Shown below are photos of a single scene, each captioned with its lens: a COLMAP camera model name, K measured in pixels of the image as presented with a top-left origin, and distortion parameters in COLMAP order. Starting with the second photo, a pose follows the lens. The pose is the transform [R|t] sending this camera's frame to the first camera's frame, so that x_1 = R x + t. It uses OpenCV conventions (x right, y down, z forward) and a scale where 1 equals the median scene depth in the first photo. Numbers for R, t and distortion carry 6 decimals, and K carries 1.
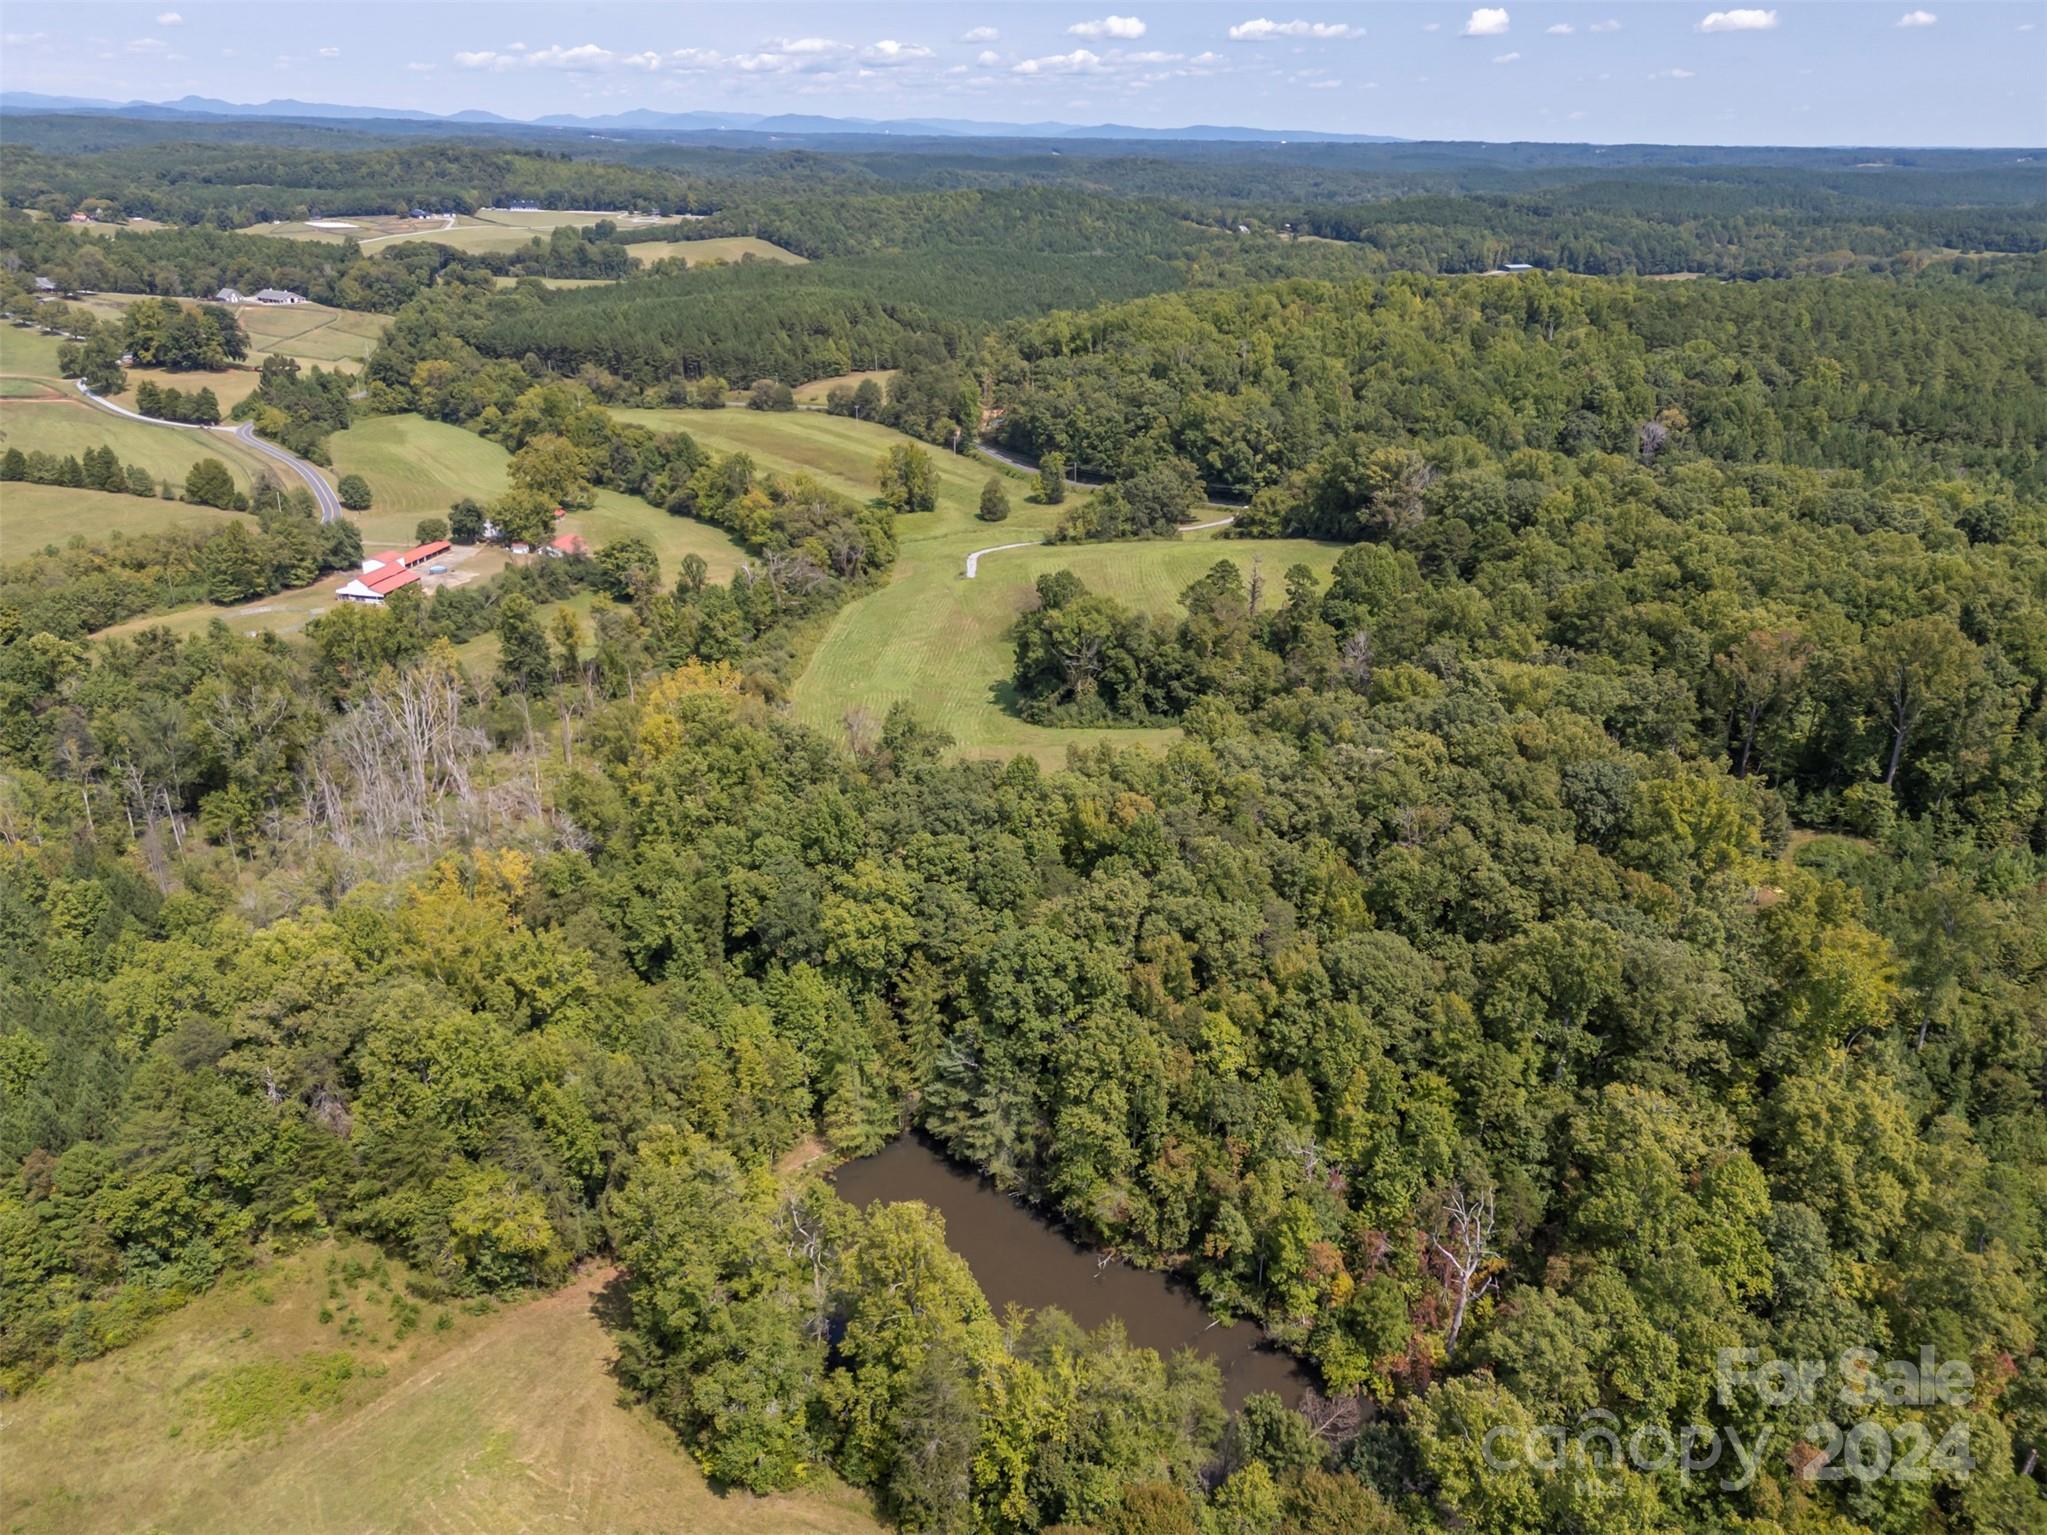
lens RADIAL K [[1421.5, 0, 1023.5], [0, 1421.5, 767.5], [0, 0, 1]] dist [0.024433, 0.000512]
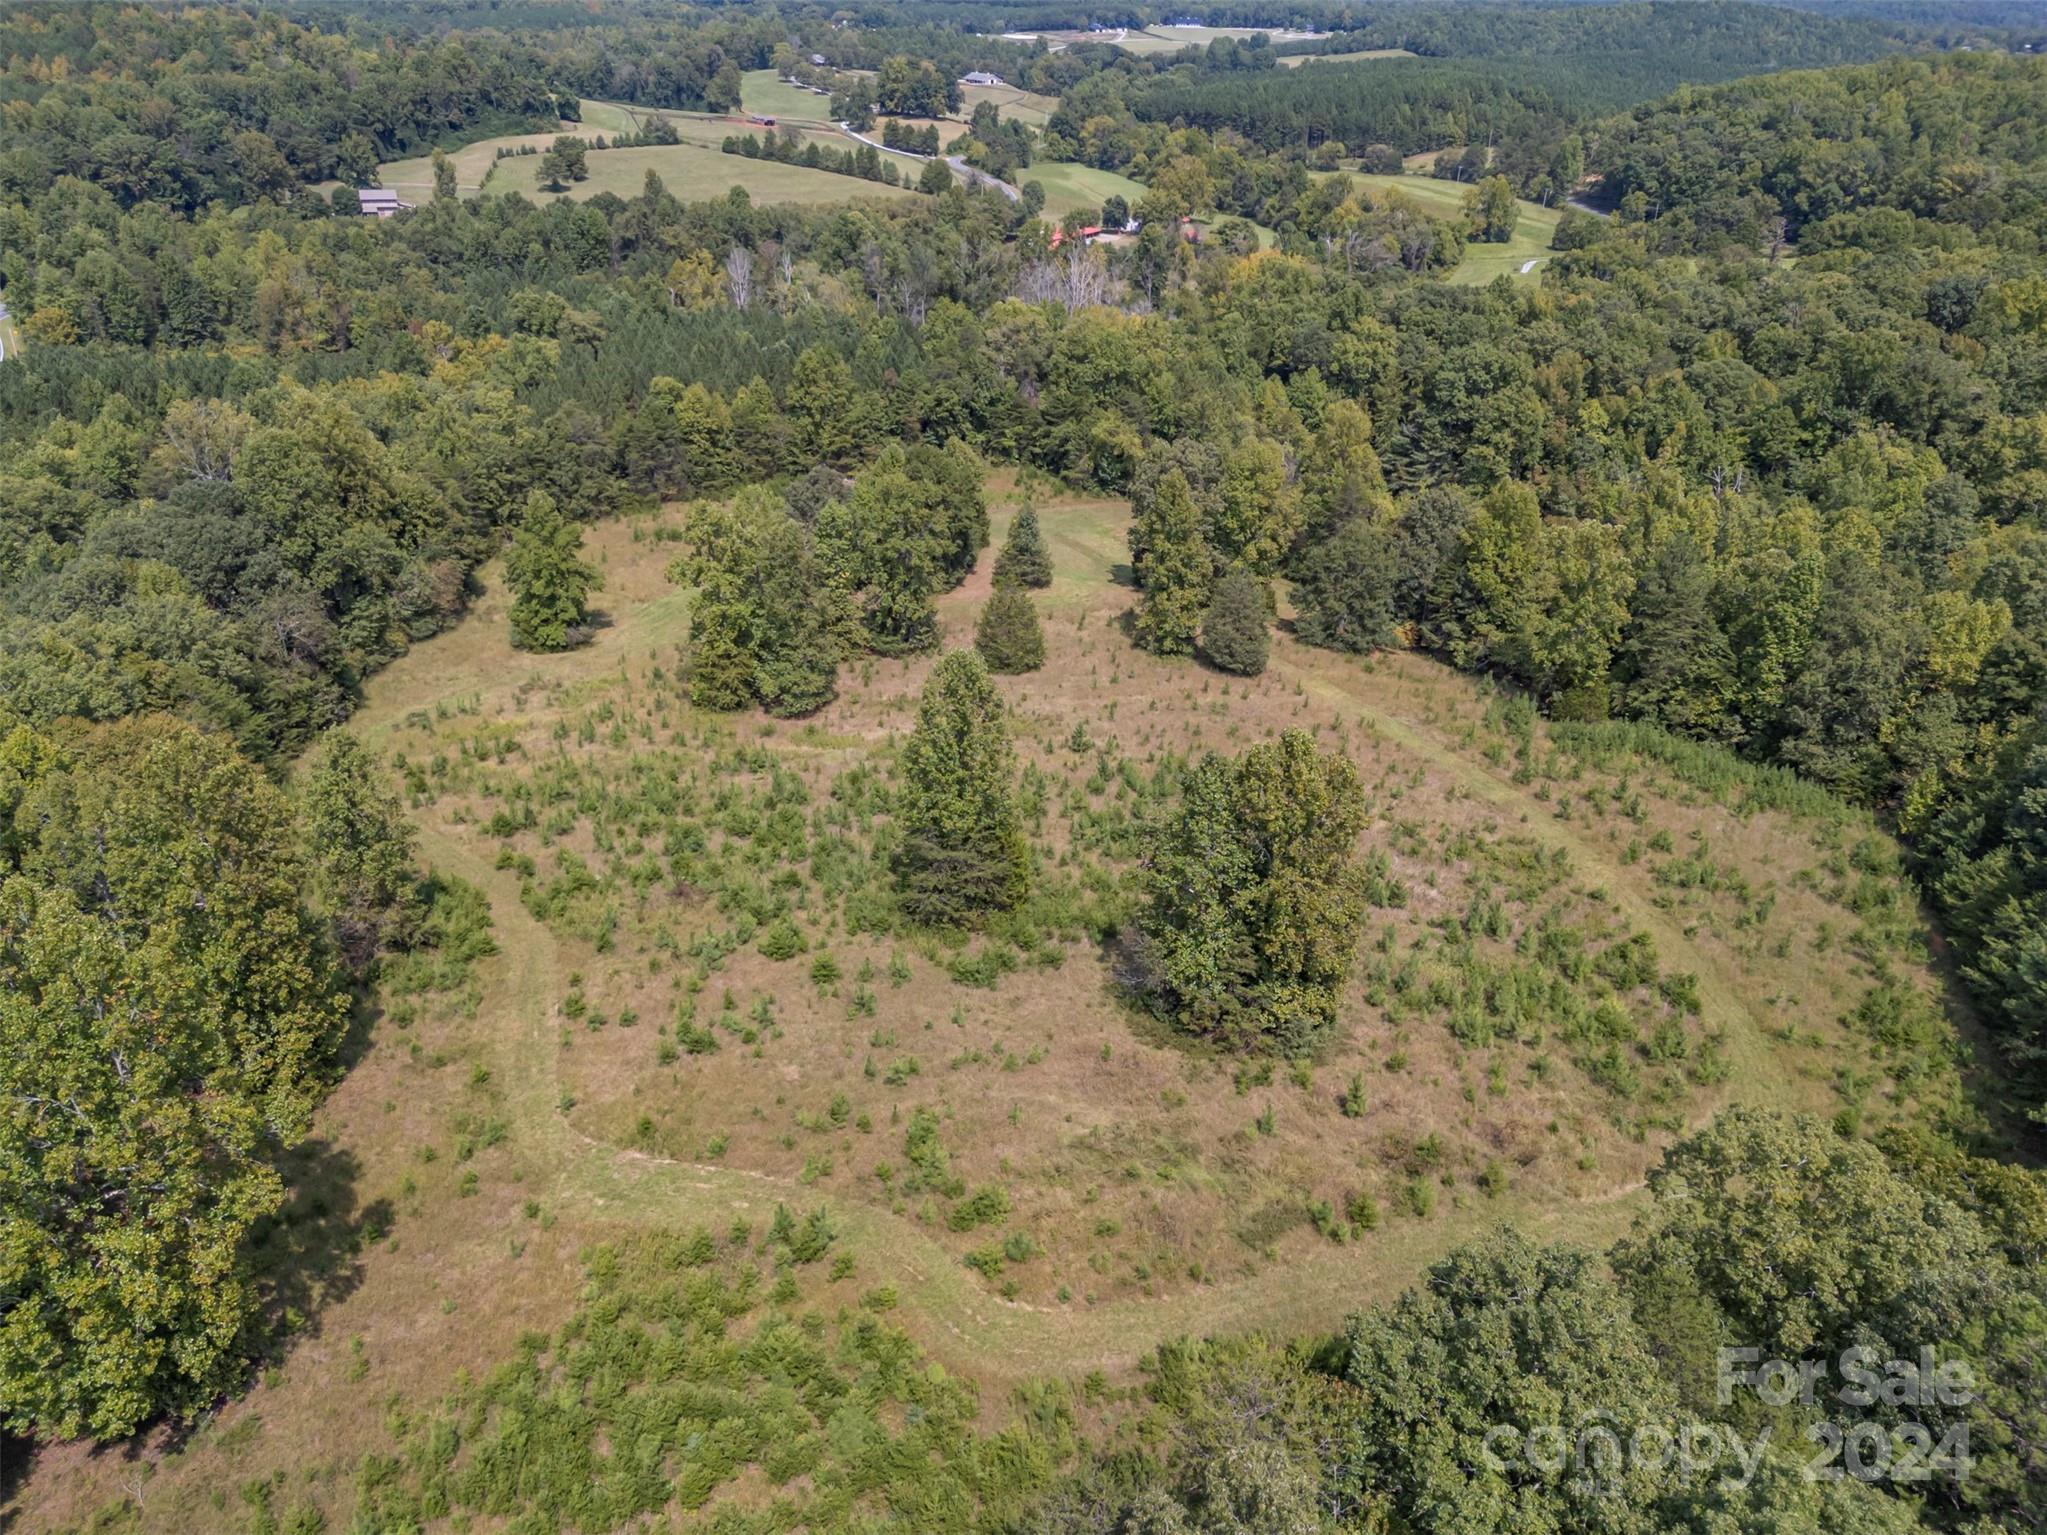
lens RADIAL K [[1430.1, 0, 1023.5], [0, 1430.1, 767.5], [0, 0, 1]] dist [0.136964, -0.145650]
pose [[0.917224, 0.189269, -0.350539, 0.057223], [-0.164598, 0.981361, 0.099185, 0.142889], [0.362778, -0.033277, 0.931281, -0.176446]]
